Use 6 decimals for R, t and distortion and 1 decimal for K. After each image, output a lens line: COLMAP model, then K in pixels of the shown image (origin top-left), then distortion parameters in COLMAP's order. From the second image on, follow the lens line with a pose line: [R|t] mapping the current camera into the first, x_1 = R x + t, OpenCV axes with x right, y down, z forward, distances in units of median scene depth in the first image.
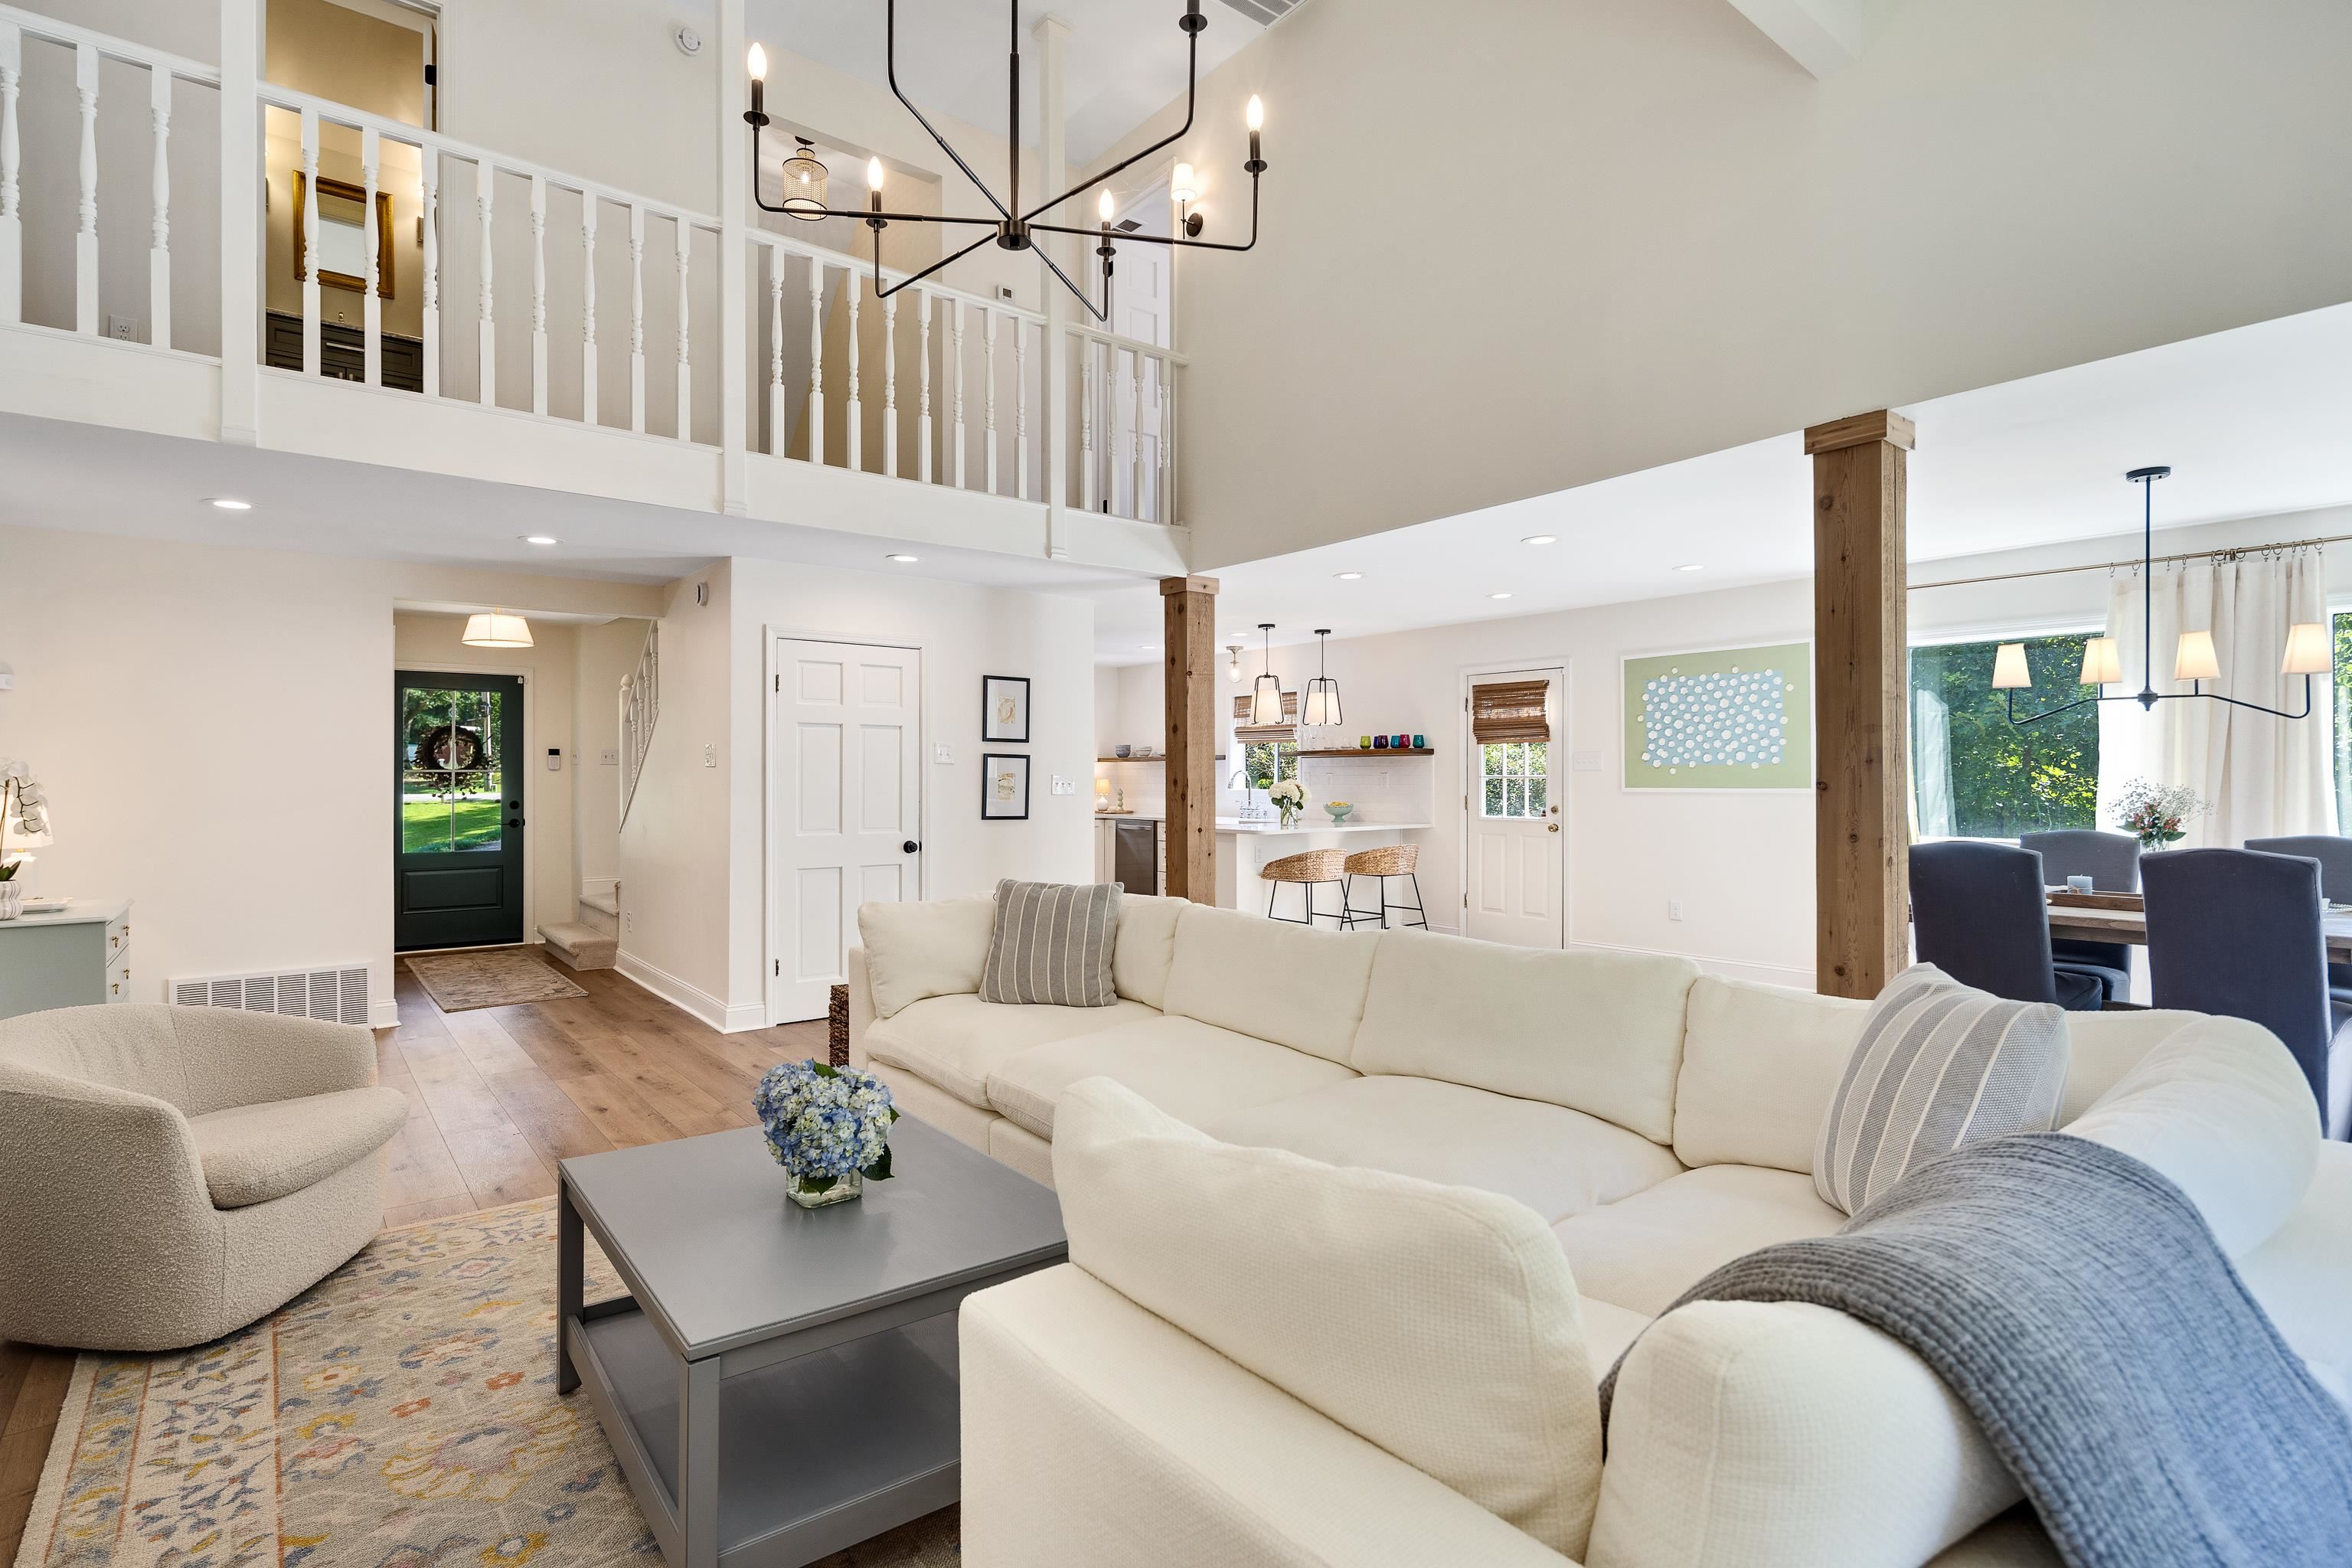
lens RADIAL K [[1134.7, 0, 1165.9], [0, 1134.7, 771.6], [0, 0, 1]] dist [0.005519, -0.004808]
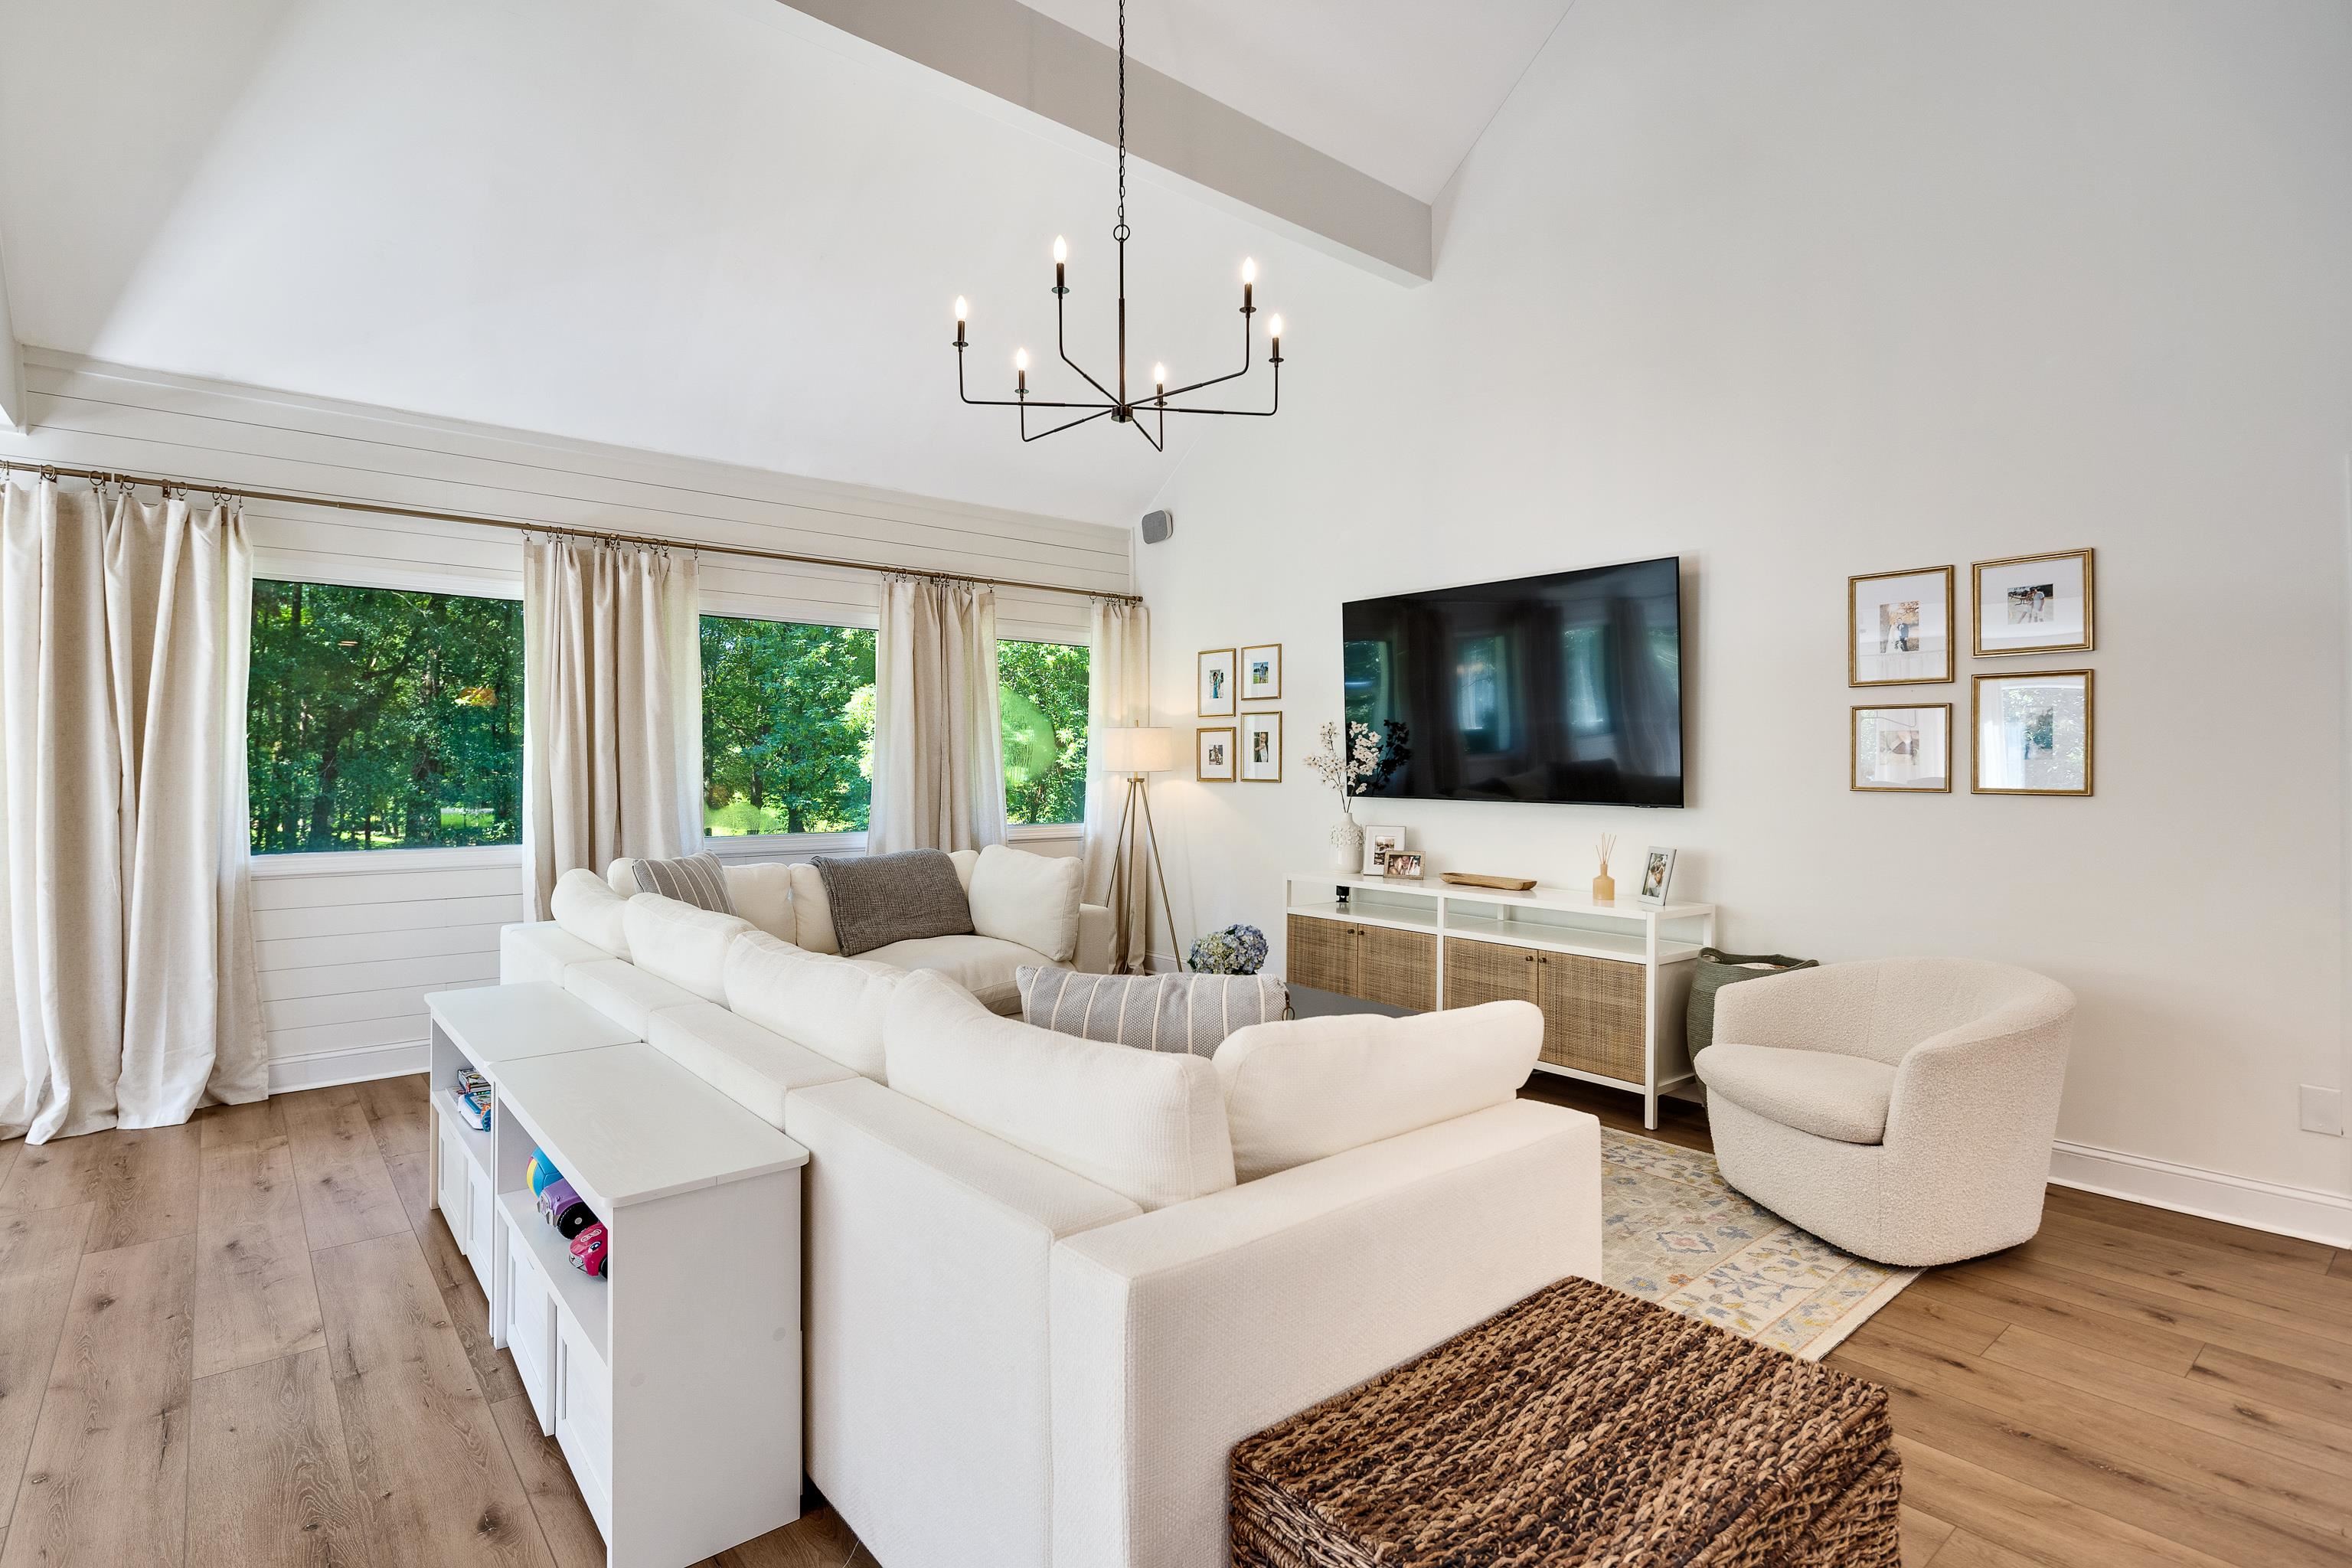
lens RADIAL K [[1134.7, 0, 1158.8], [0, 1134.7, 762.4], [0, 0, 1]] dist [0.005519, -0.004808]
pose [[-0.999806, 0.003144, -0.019453, -0.053876], [0.003331, 0.999949, -0.009568, 0.008039], [0.019422, -0.009631, -0.999765, 0.890318]]
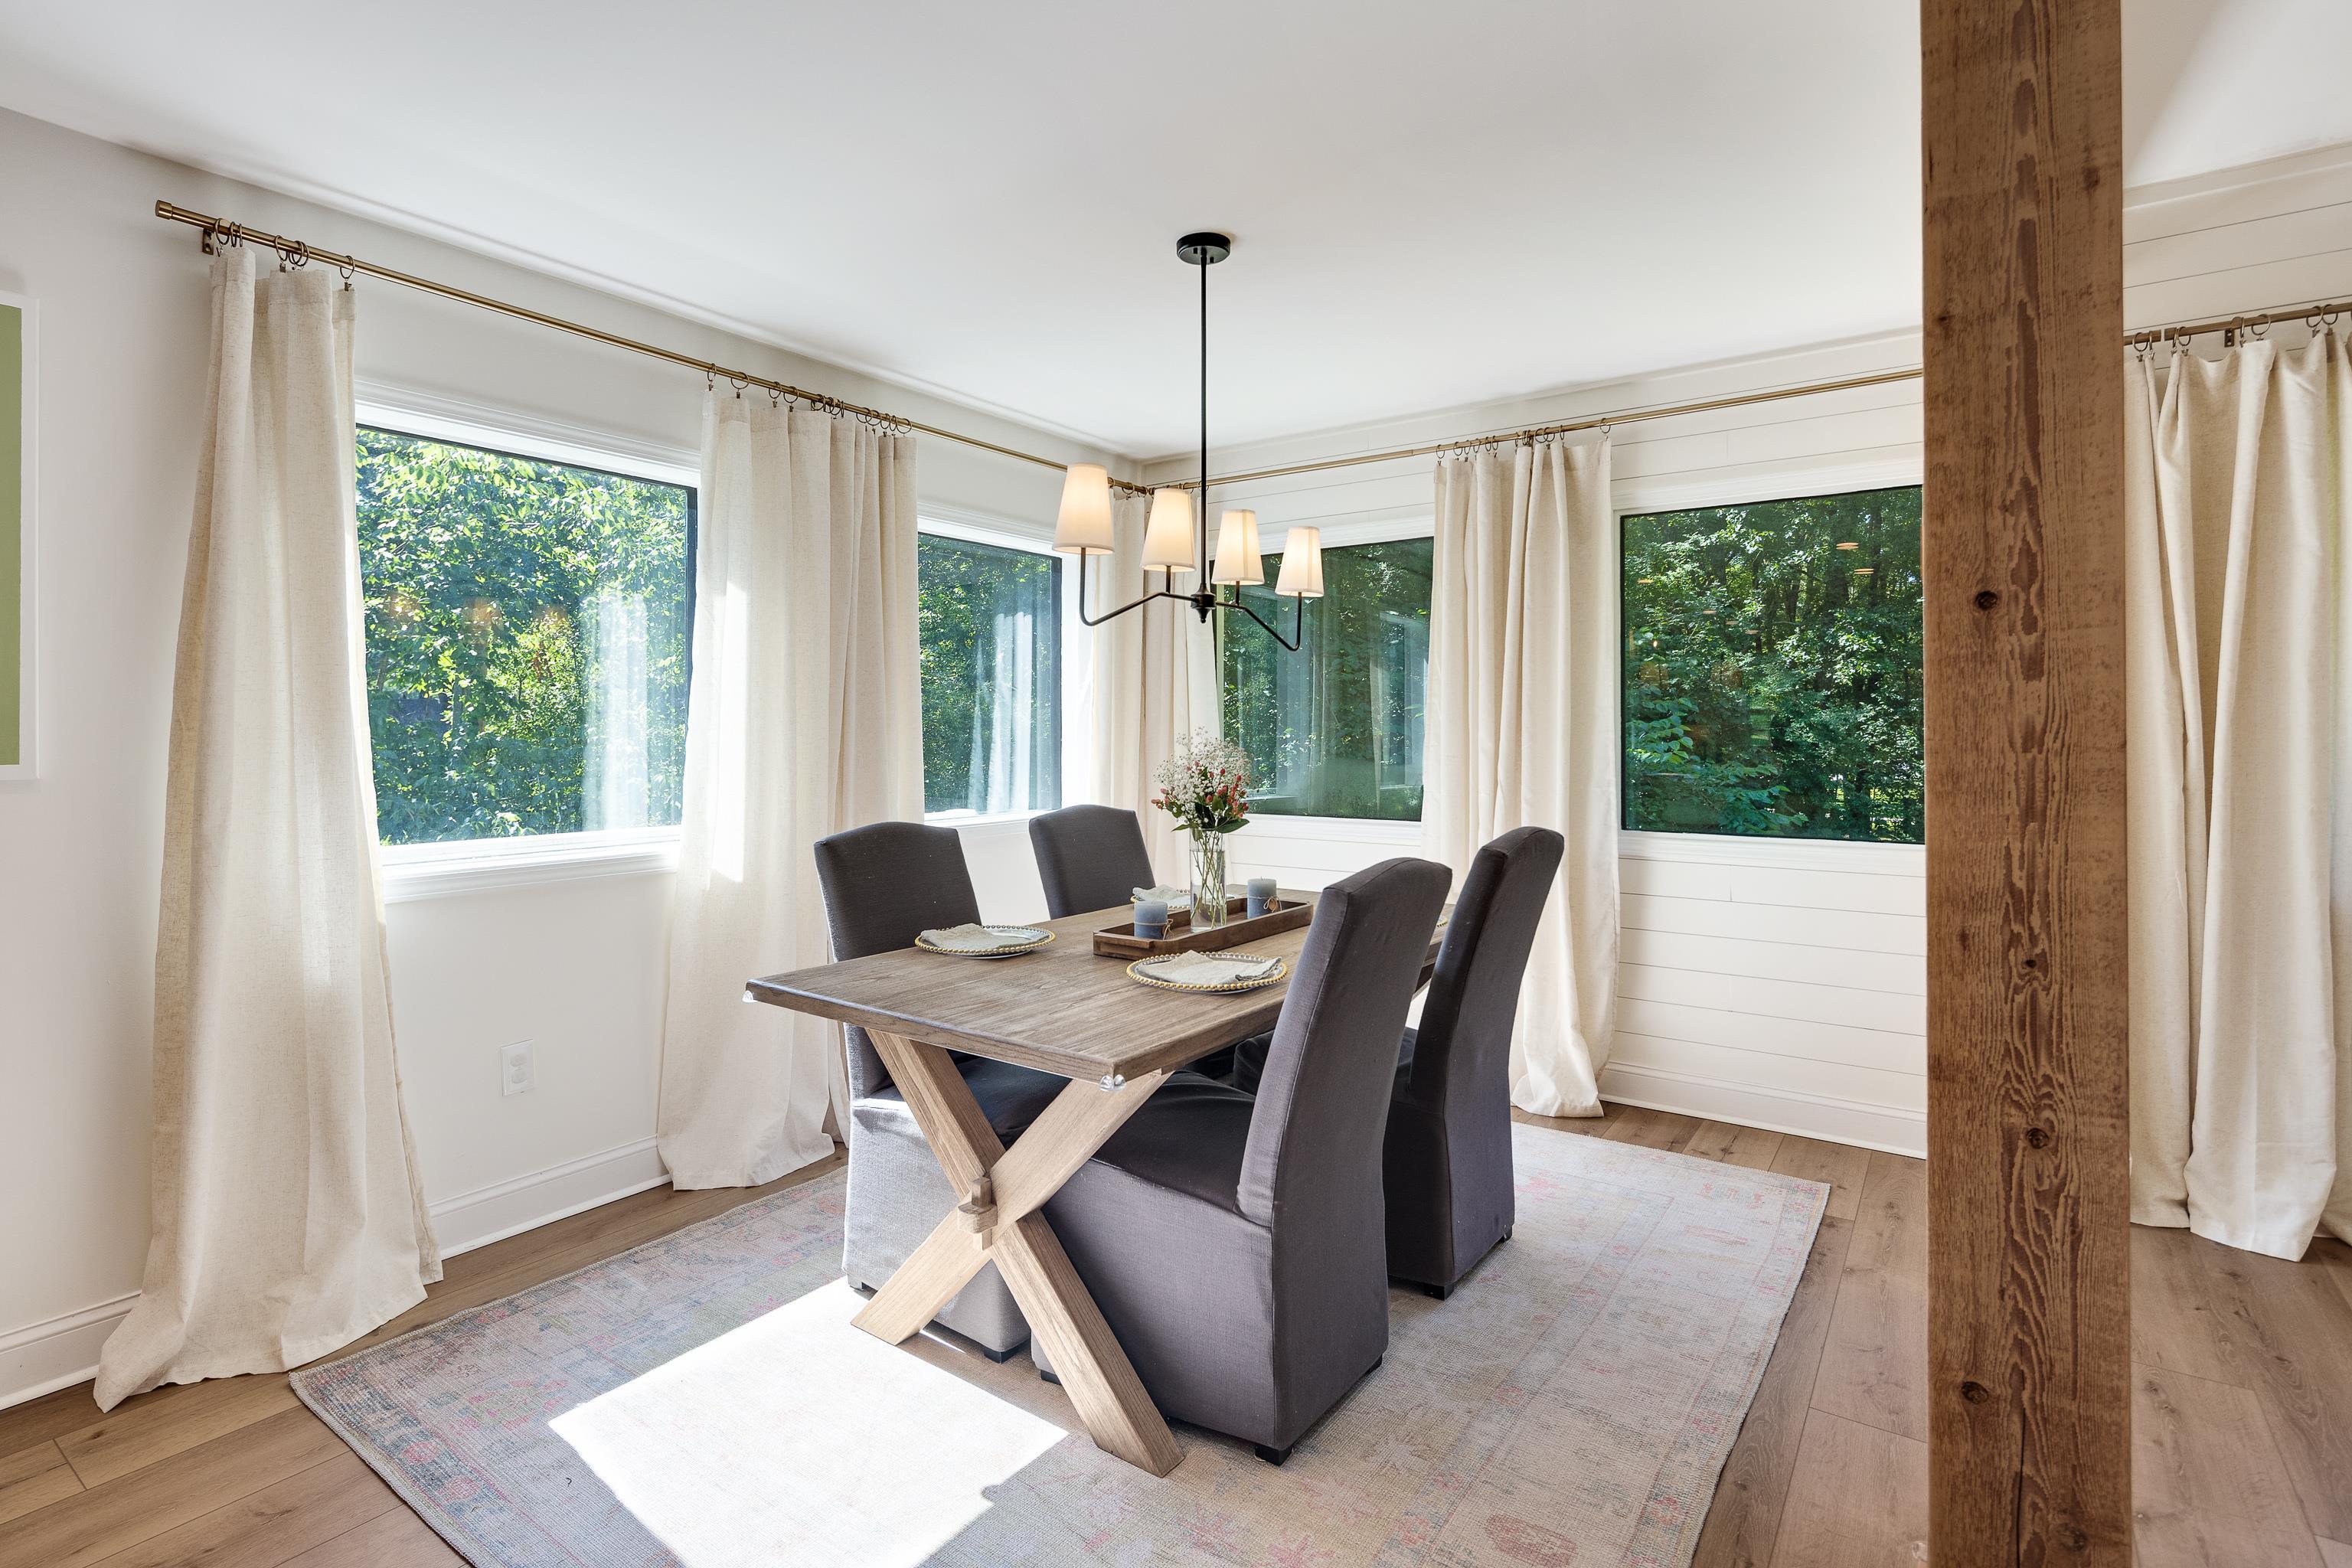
lens RADIAL K [[1134.7, 0, 1171.1], [0, 1134.7, 725.0], [0, 0, 1]] dist [0.005519, -0.004808]
pose [[-0.276757, 0.009186, 0.960896, 0.170523], [-0.000890, 0.999951, -0.009815, 0.006320], [-0.960940, -0.003571, -0.276735, 0.773580]]
